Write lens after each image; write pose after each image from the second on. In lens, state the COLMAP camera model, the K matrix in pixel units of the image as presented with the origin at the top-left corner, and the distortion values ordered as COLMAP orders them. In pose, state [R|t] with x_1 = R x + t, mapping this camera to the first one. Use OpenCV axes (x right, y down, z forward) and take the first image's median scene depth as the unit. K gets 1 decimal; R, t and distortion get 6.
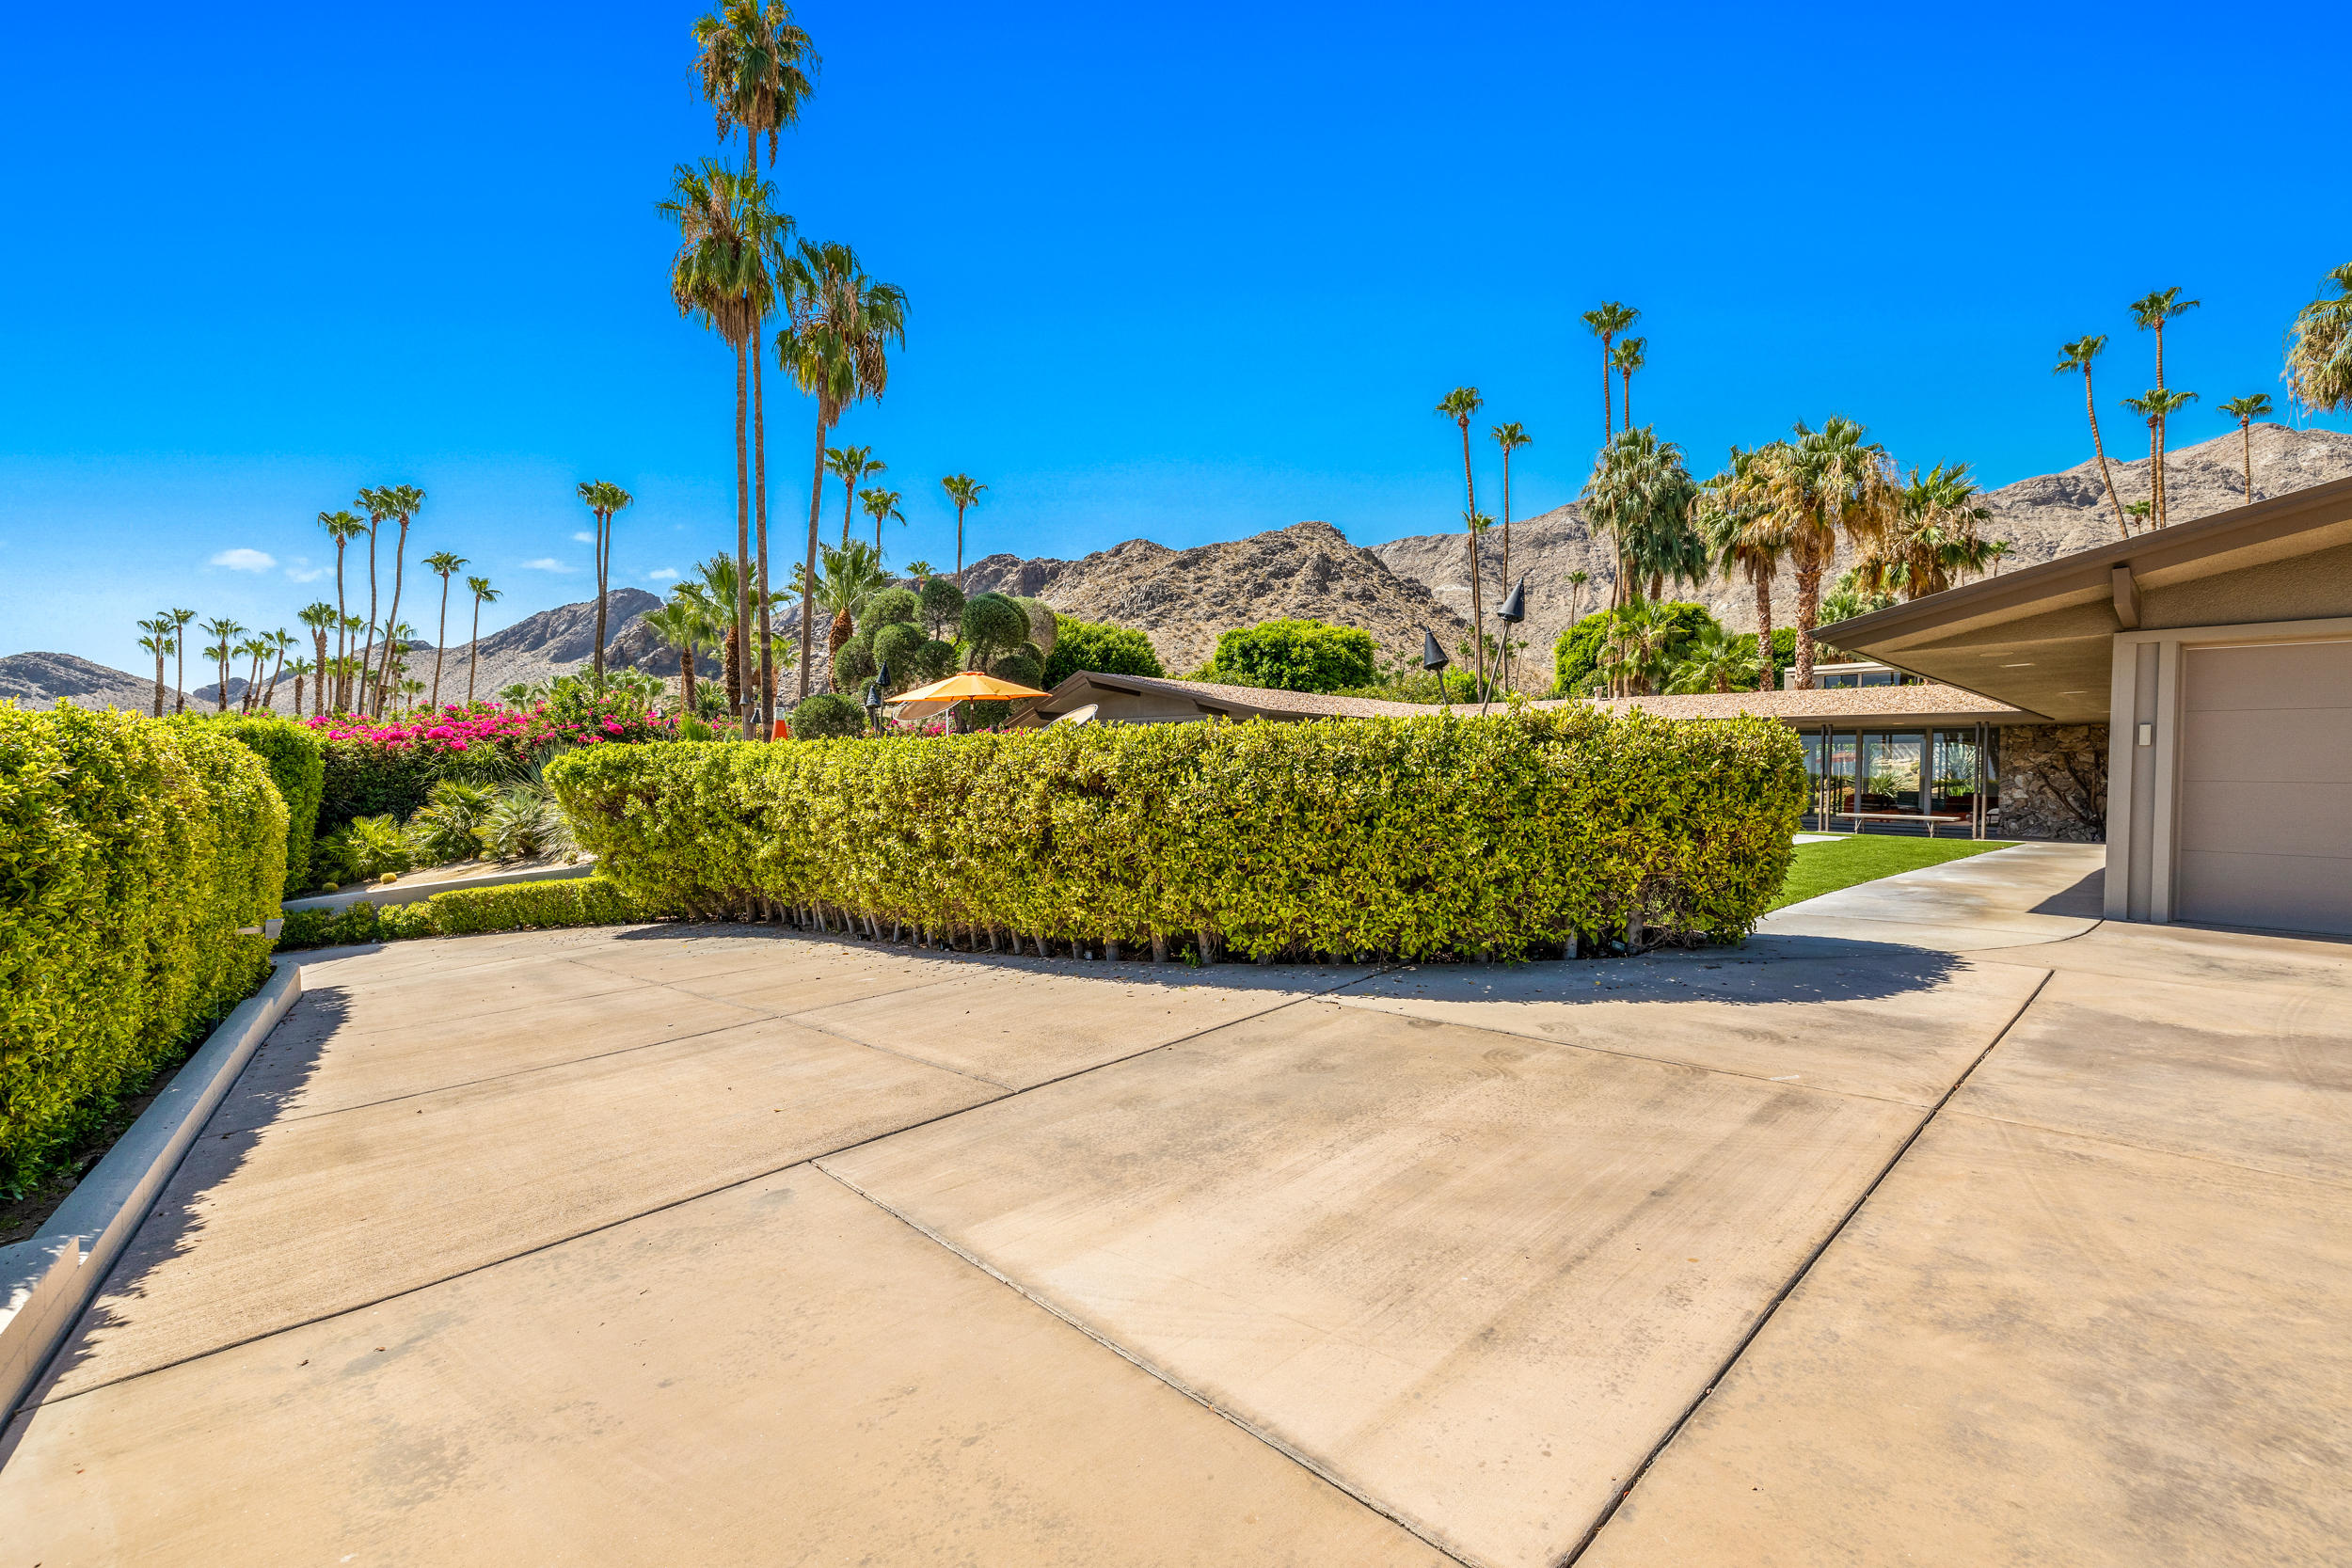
lens RADIAL K [[983.0, 0, 1176.0], [0, 983.0, 784.0], [0, 0, 1]] dist [0.001616, -0.000538]
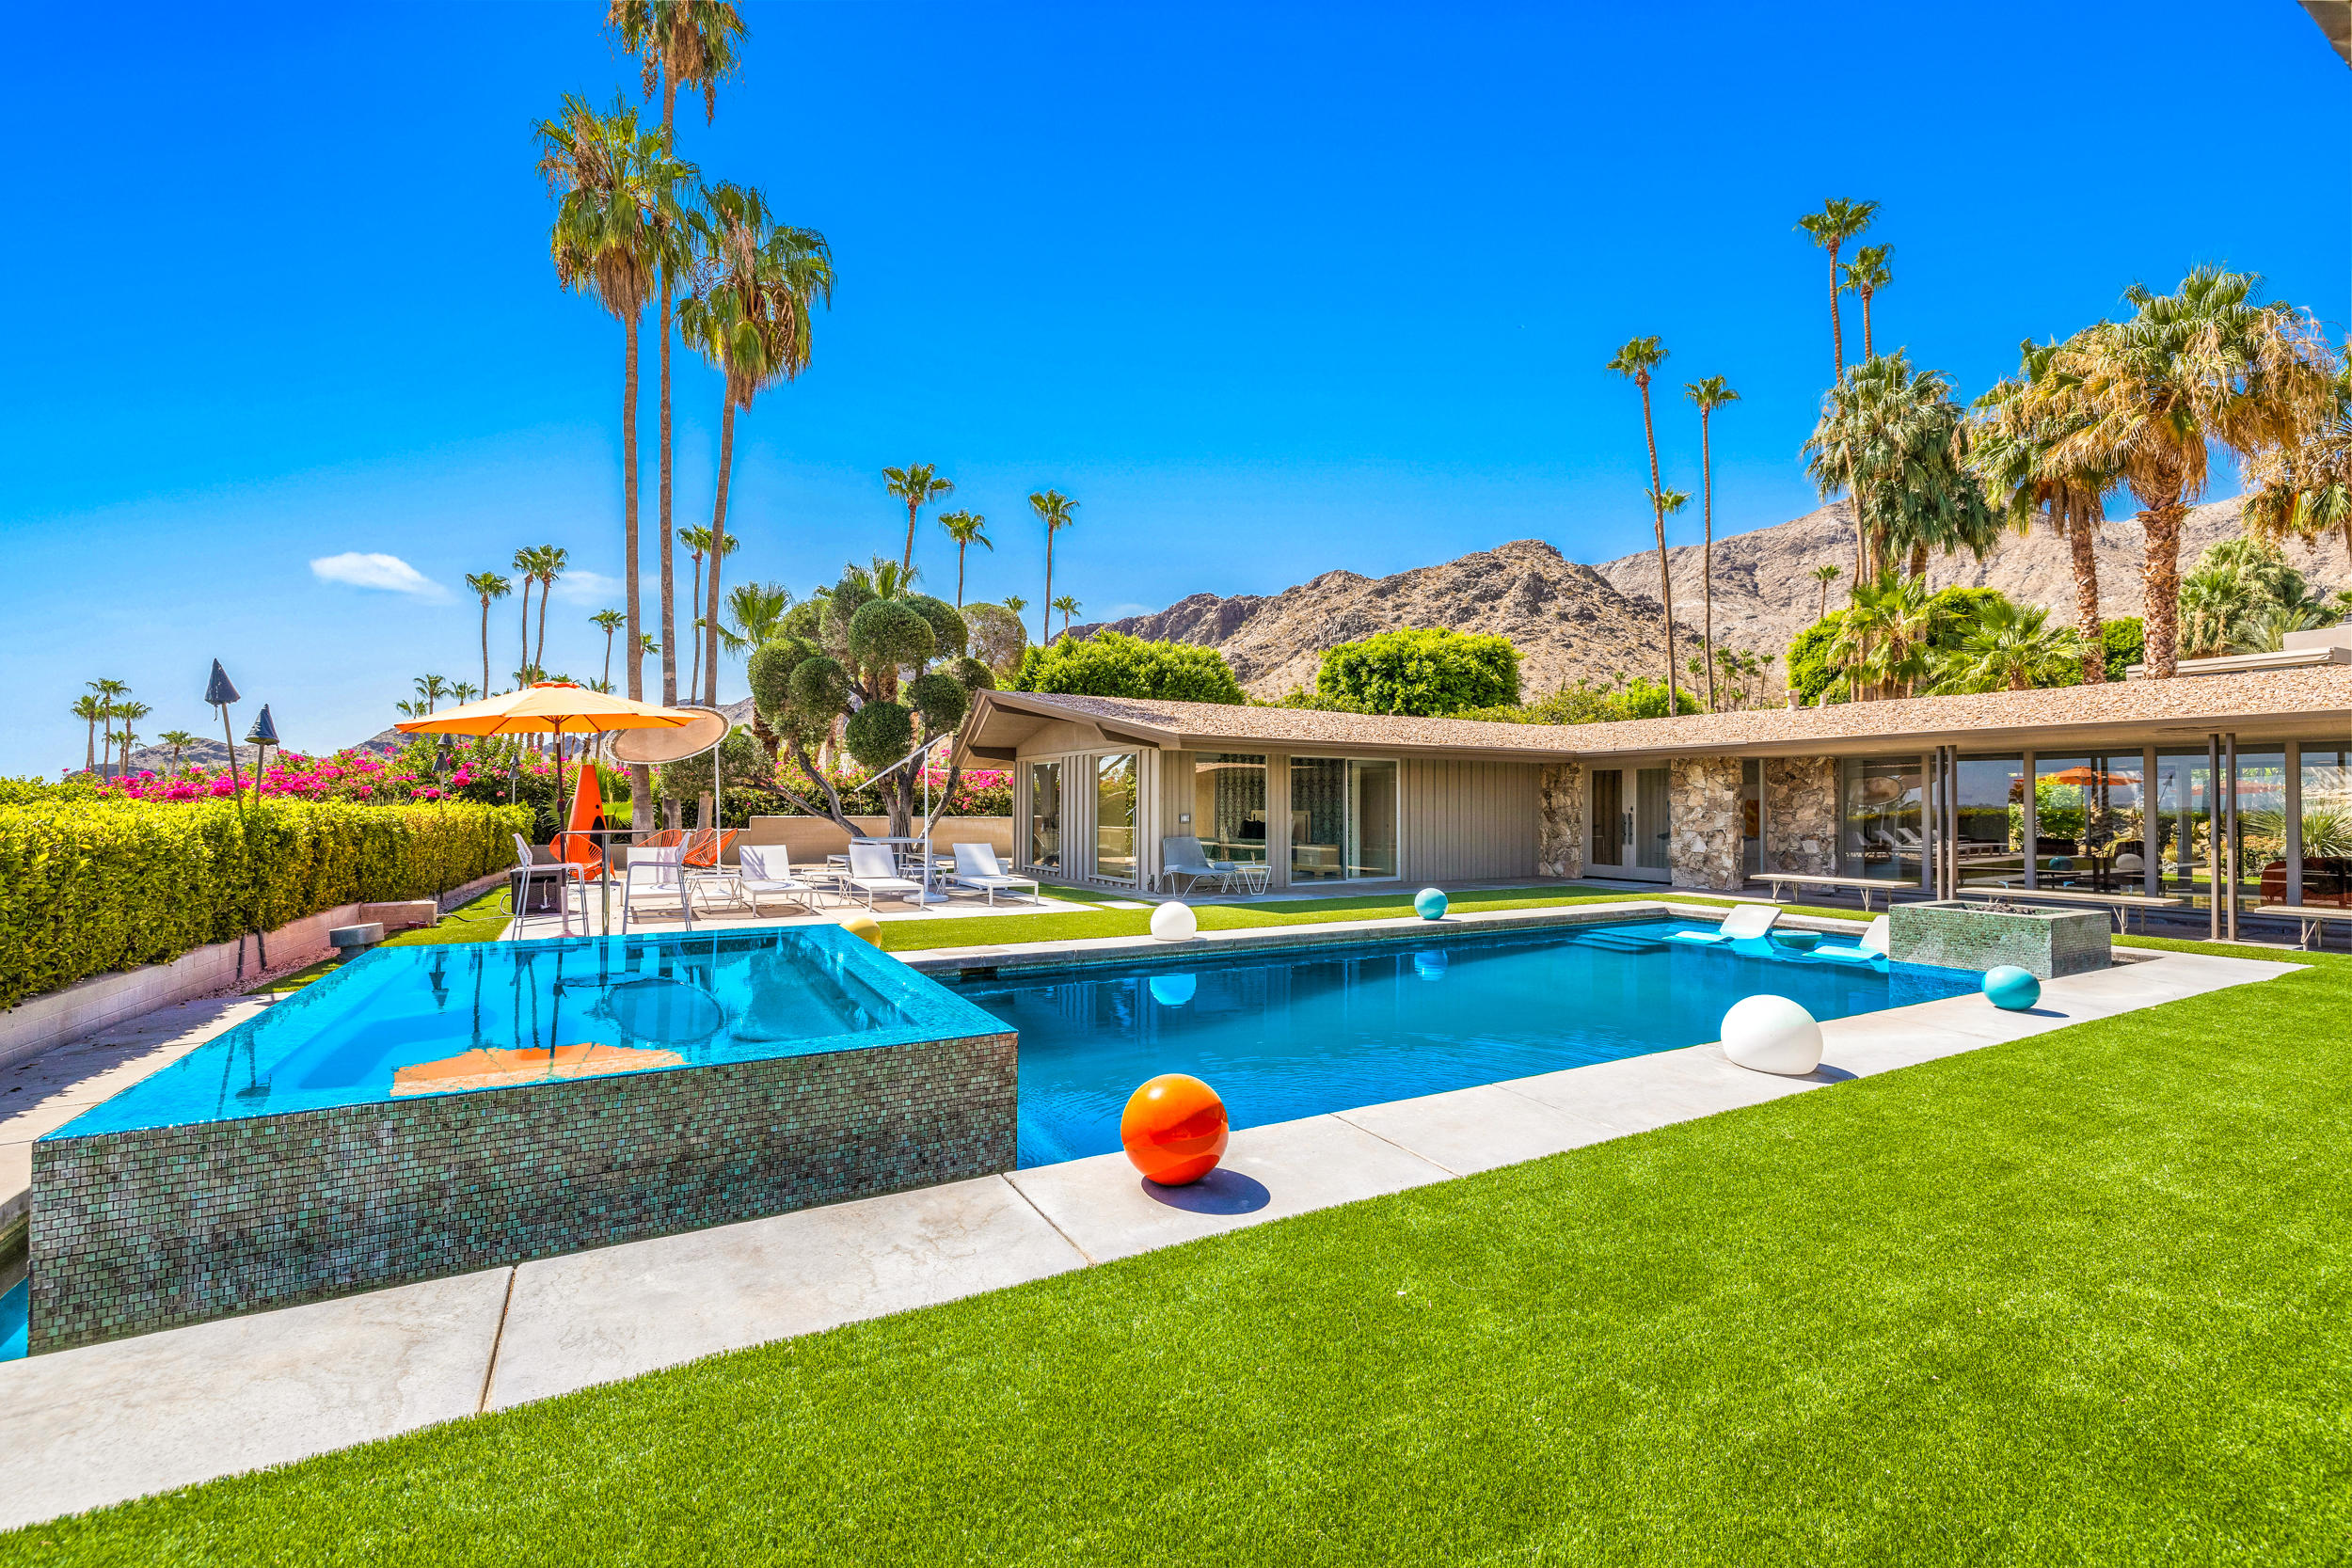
lens RADIAL K [[983.0, 0, 1176.0], [0, 983.0, 784.0], [0, 0, 1]] dist [0.001616, -0.000538]
pose [[0.976540, -0.015222, -0.214796, 0.097042], [0.007229, 0.999254, -0.037947, -0.007942], [0.215214, 0.035504, 0.975921, 0.156687]]
